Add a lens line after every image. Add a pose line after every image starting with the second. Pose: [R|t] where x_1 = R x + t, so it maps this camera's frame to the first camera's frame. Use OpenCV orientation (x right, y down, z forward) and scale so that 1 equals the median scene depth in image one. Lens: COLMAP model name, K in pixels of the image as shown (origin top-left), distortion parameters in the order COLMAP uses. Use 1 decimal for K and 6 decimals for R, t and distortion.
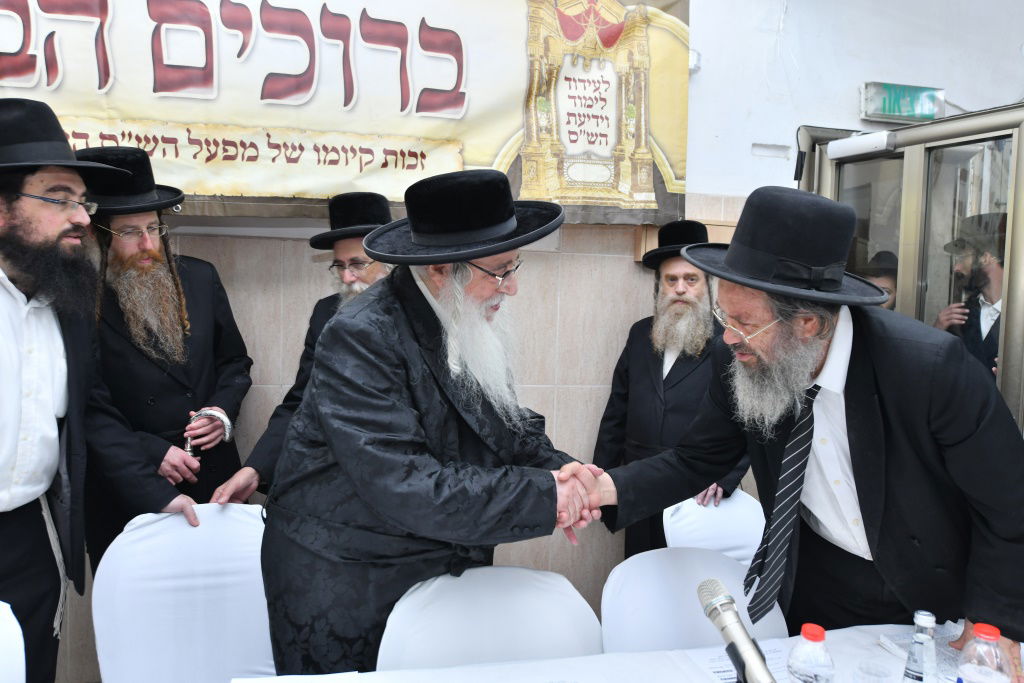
lens RADIAL K [[696.2, 0, 496.0], [0, 696.2, 341.0], [0, 0, 1]] dist [-0.004757, 0.001205]
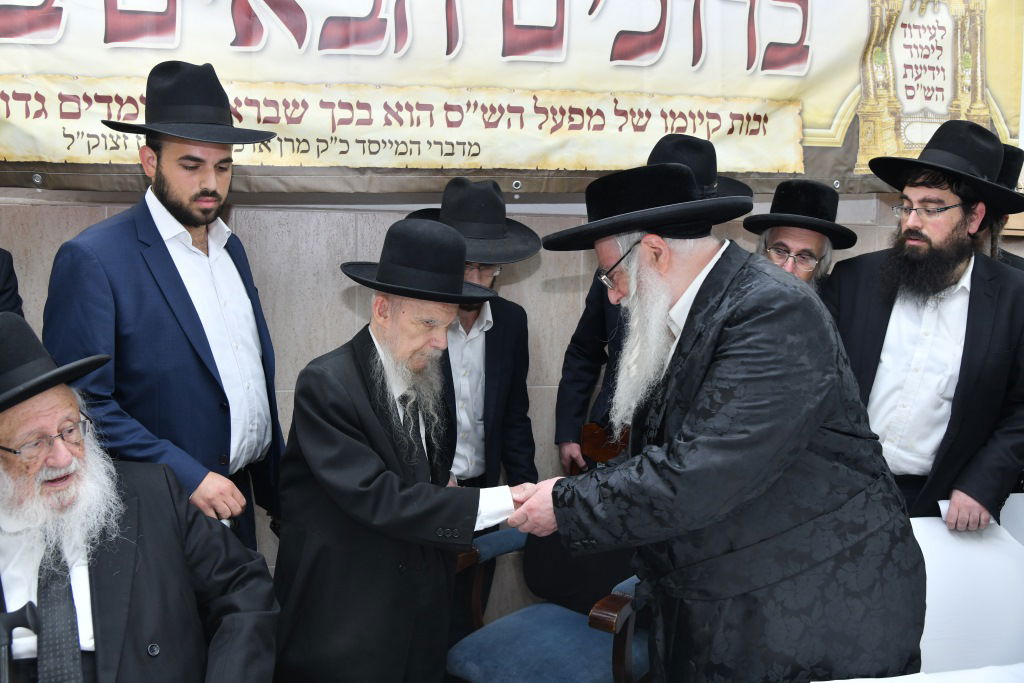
lens RADIAL K [[841.7, 0, 468.4], [0, 841.7, 319.2], [0, 0, 1]] dist [0.000455, -0.001098]
pose [[0.999299, -0.016907, -0.033391, -0.424637], [0.016439, 0.999763, -0.014244, -0.005735], [0.033624, 0.013685, 0.999341, -0.062034]]
